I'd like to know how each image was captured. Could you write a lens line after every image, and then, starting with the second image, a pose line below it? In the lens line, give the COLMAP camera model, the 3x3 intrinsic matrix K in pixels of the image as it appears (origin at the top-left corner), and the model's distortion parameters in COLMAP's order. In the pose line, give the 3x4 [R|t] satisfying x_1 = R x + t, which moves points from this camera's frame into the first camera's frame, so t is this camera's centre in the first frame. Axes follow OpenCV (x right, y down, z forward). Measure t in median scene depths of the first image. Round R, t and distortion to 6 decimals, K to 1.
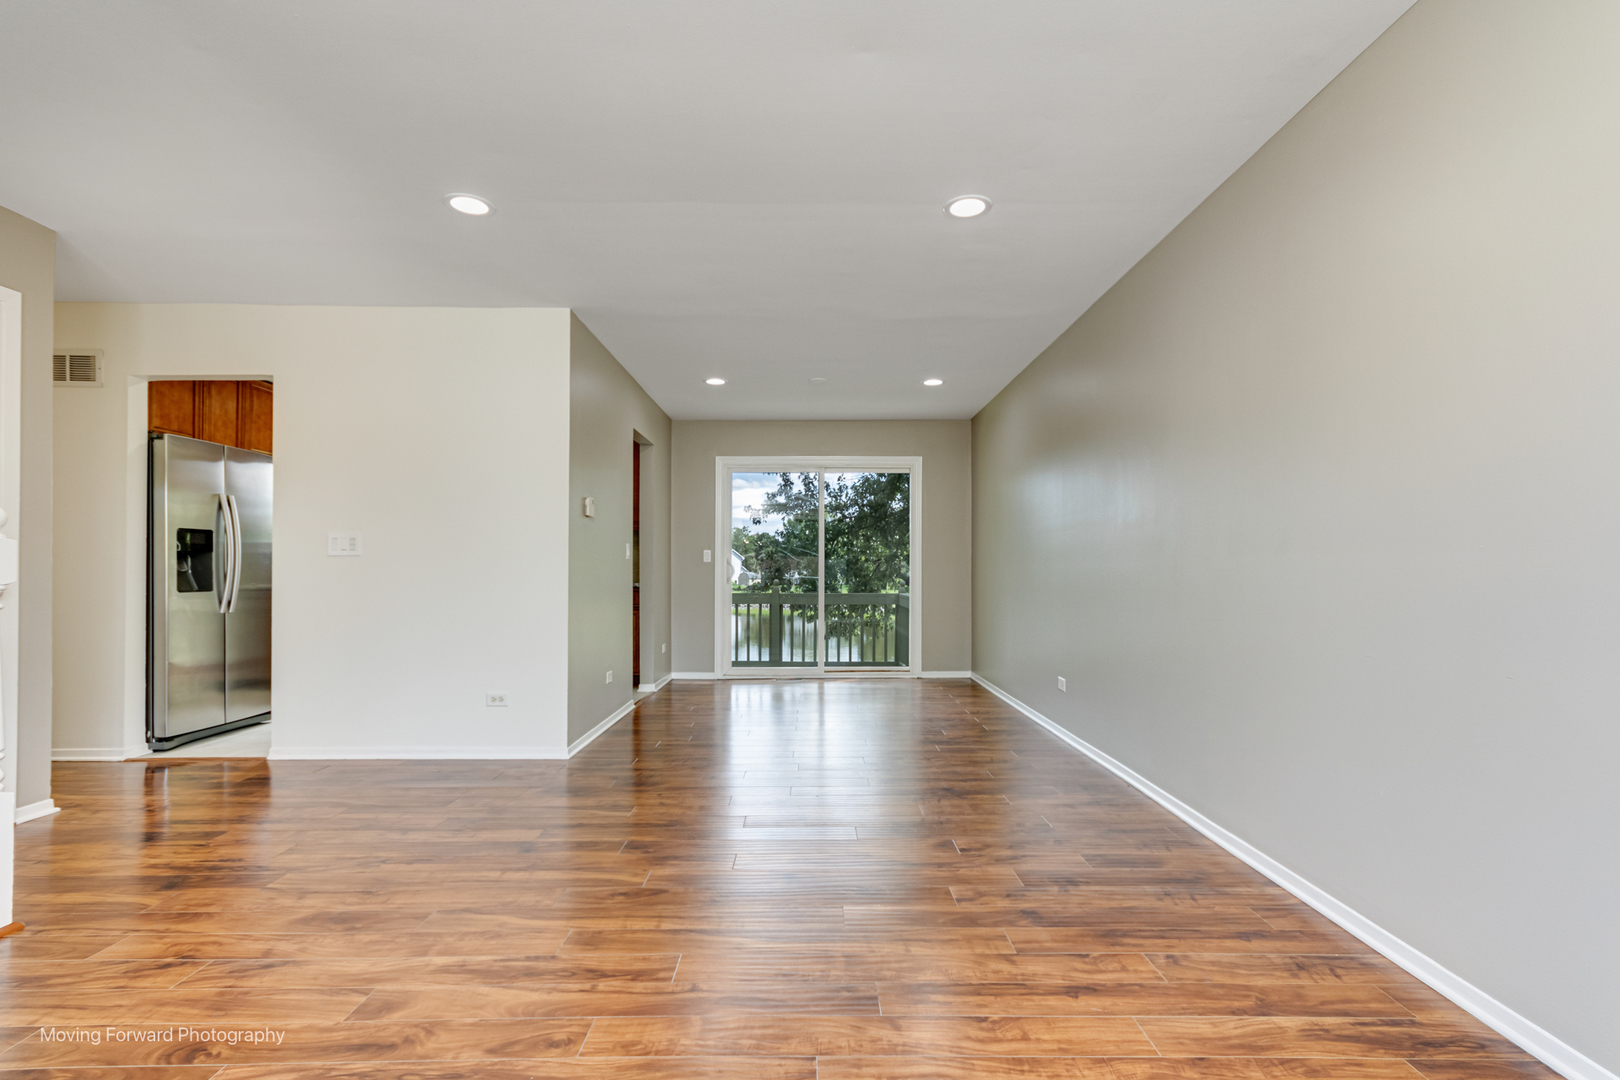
lens RADIAL K [[772.4, 0, 816.6], [0, 772.4, 563.0], [0, 0, 1]] dist [0.008844, 0.001544]
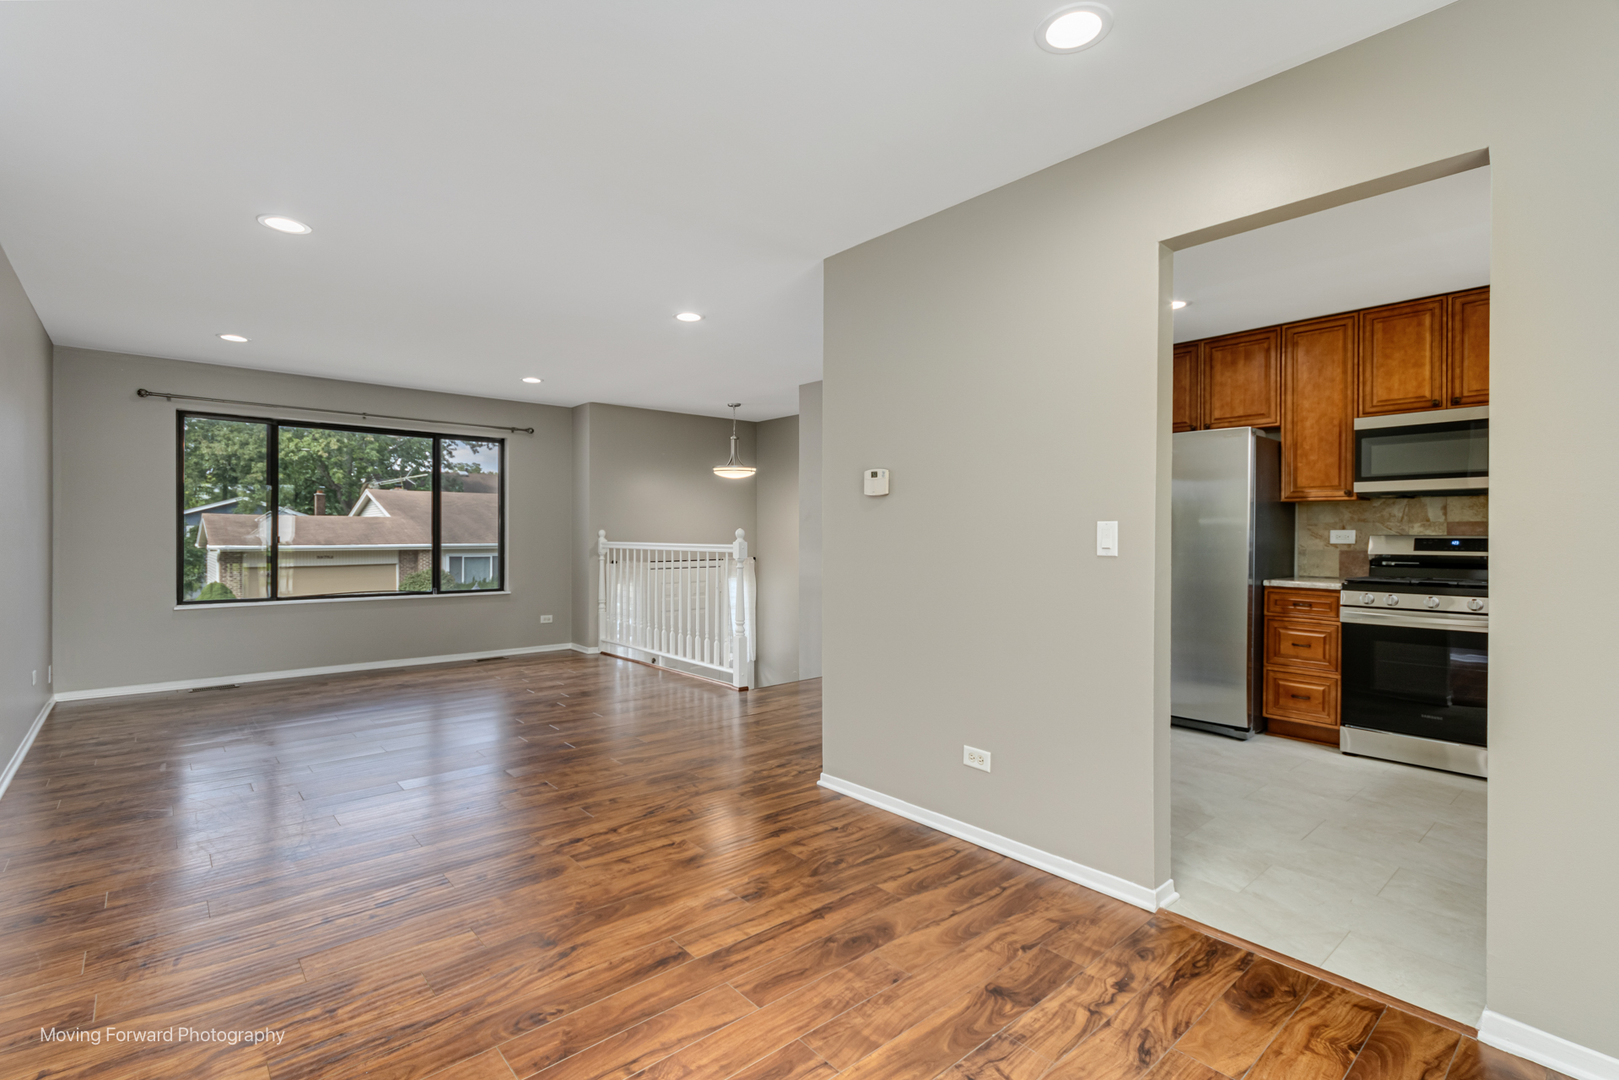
lens RADIAL K [[750.5, 0, 808.9], [0, 750.5, 541.1], [0, 0, 1]] dist [0.002965, 0.000866]
pose [[-0.760597, 0.002178, -0.649221, 0.232920], [0.002123, 0.999997, 0.000868, -0.019203], [0.649221, -0.000718, -0.760600, 1.648402]]
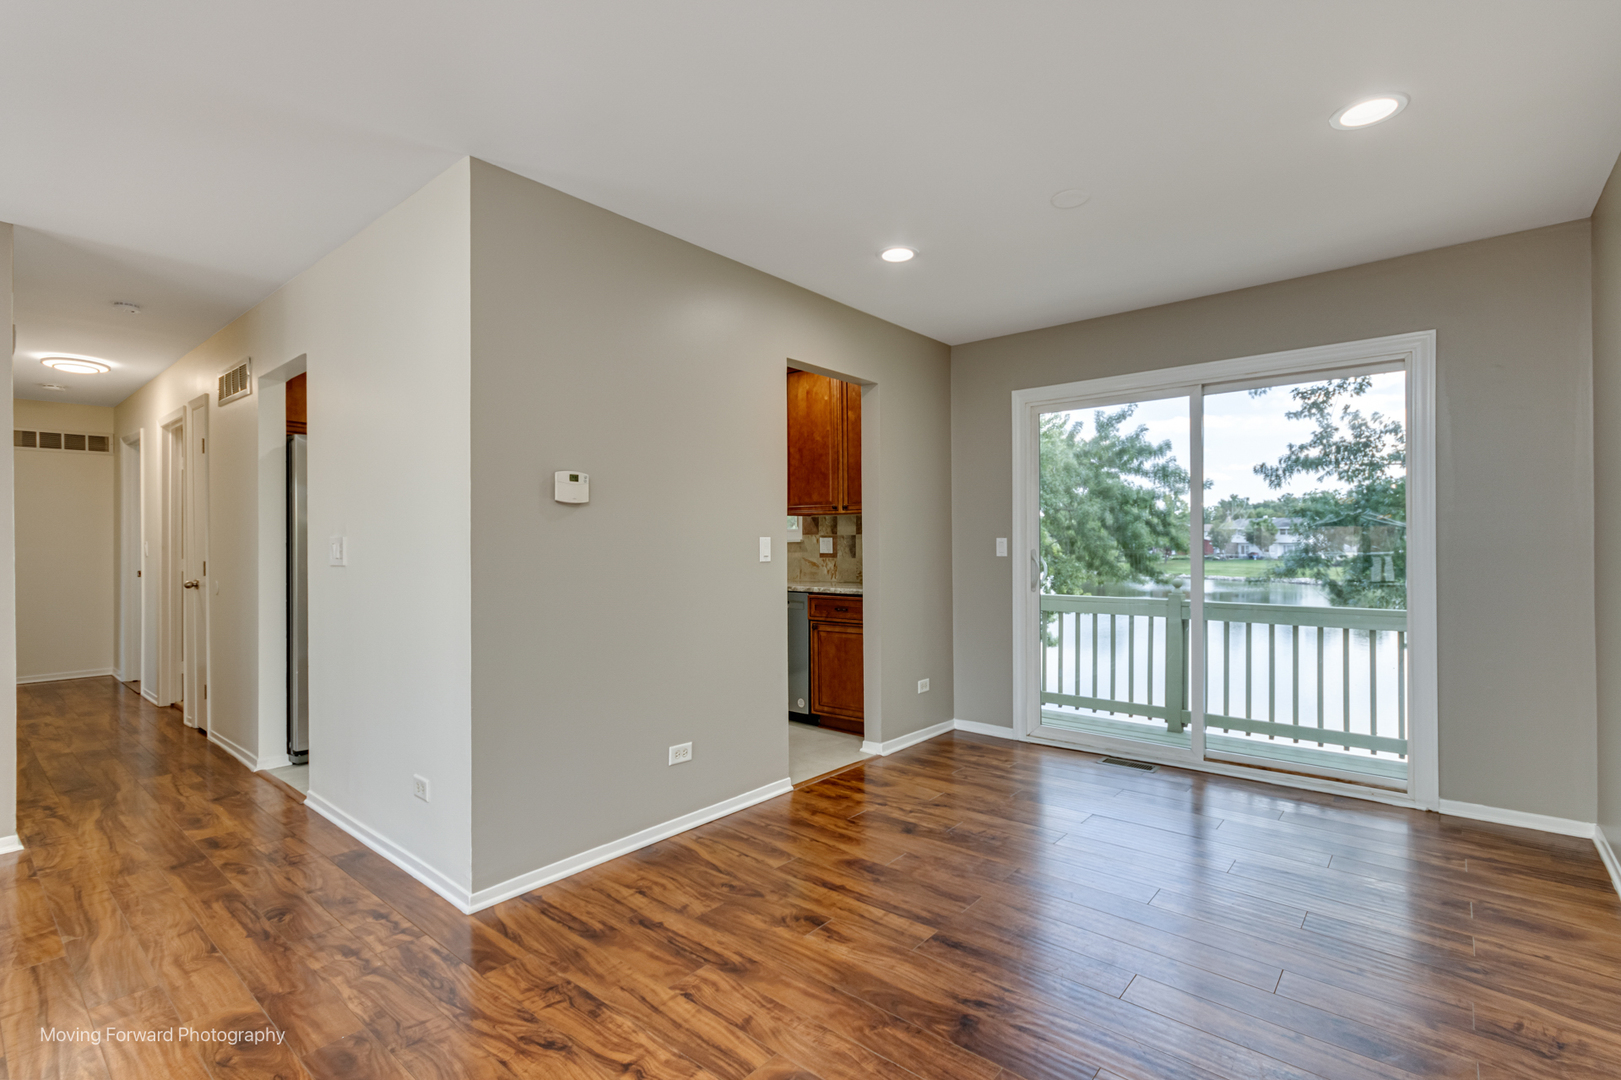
lens RADIAL K [[751.5, 0, 810.8], [0, 751.5, 539.8], [0, 0, 1]] dist [0.002965, 0.000866]
pose [[0.760033, -0.005930, -0.649857, 0.257606], [0.010288, 0.999943, 0.002907, -0.033032], [0.649803, -0.008896, 0.760051, 0.739902]]
